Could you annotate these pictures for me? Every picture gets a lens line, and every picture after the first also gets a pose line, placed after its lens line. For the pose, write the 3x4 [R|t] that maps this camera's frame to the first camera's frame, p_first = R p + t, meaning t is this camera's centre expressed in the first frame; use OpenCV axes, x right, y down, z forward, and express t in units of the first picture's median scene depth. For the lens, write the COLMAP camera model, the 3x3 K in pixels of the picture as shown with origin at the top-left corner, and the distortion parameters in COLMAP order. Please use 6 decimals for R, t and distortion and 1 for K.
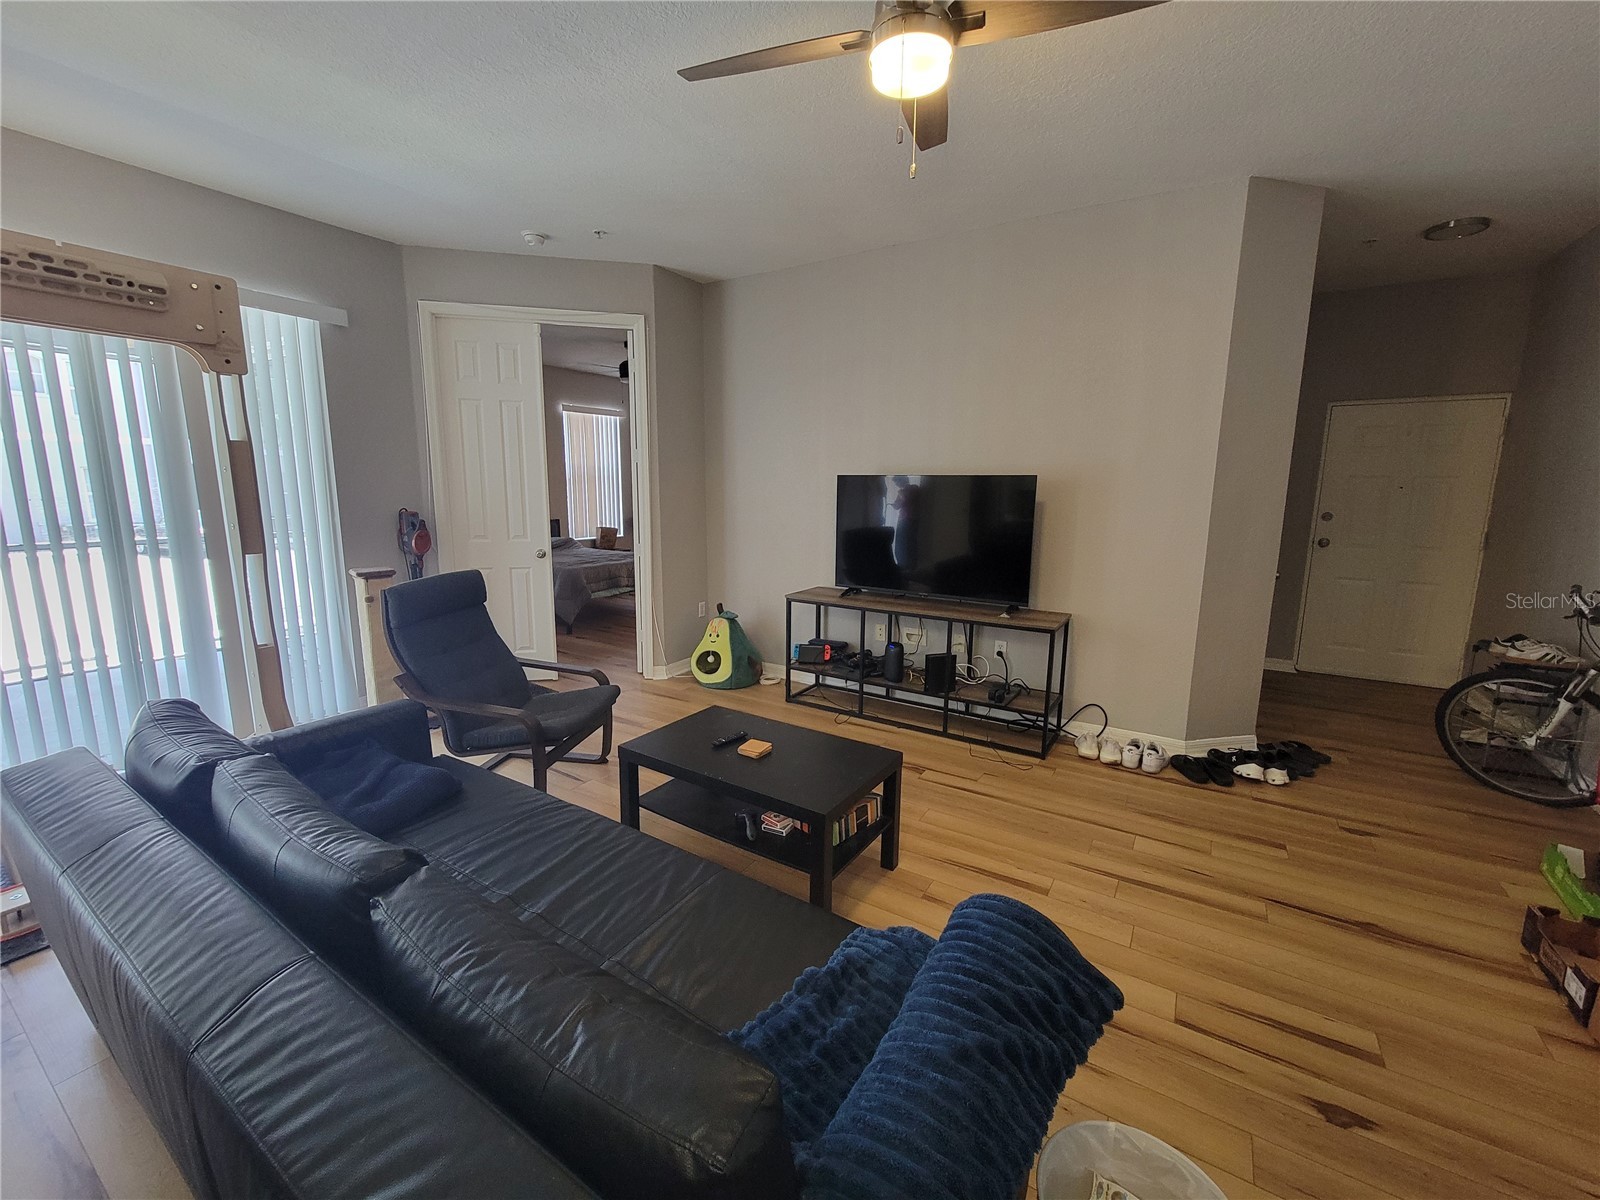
lens RADIAL K [[648.9, 0, 800.5], [0, 648.9, 594.4], [0, 0, 1]] dist [-0.002781, 0.000143]
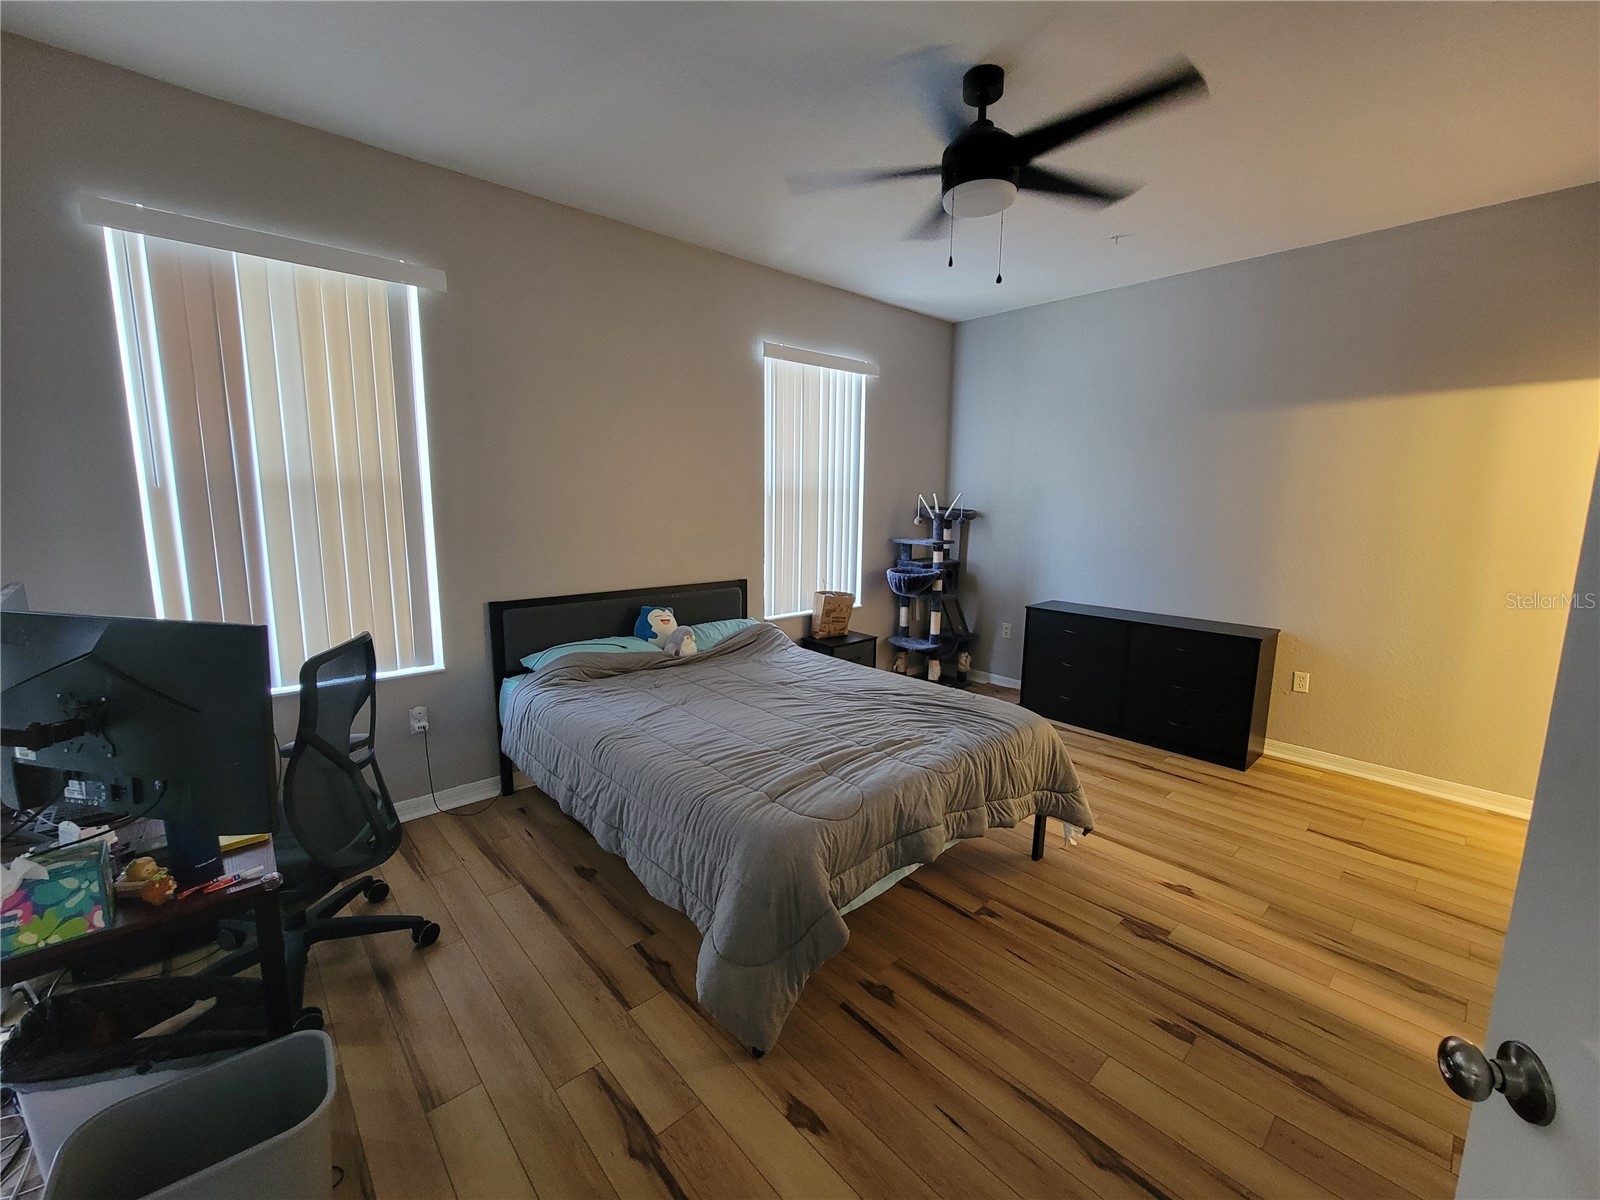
lens RADIAL K [[648.9, 0, 798.8], [0, 648.9, 599.0], [0, 0, 1]] dist [-0.002781, 0.000143]
pose [[0.962334, 0.044855, -0.268145, -0.193001], [-0.050879, 0.998584, -0.015557, -0.089694], [0.267068, 0.028614, 0.963253, 0.516030]]
